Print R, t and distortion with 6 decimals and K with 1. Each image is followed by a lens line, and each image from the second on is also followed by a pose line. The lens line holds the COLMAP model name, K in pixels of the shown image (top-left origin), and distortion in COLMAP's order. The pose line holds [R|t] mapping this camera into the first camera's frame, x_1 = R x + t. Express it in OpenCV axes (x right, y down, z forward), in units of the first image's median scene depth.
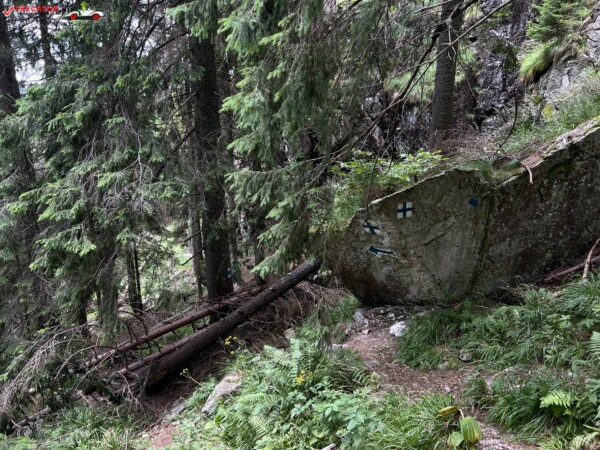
lens RADIAL K [[429.7, 0, 297.6], [0, 429.7, 225.0], [0, 0, 1]] dist [0.053263, -0.058297]
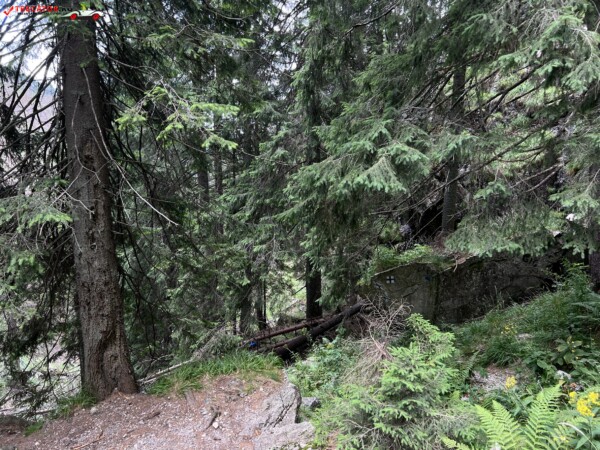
lens RADIAL K [[429.7, 0, 300.2], [0, 429.7, 226.1], [0, 0, 1]] dist [0.053263, -0.058297]
pose [[0.959321, 0.056639, -0.276577, 0.270472], [-0.078653, 0.994501, -0.069154, -0.078312], [0.271139, 0.088095, 0.958500, -0.797366]]
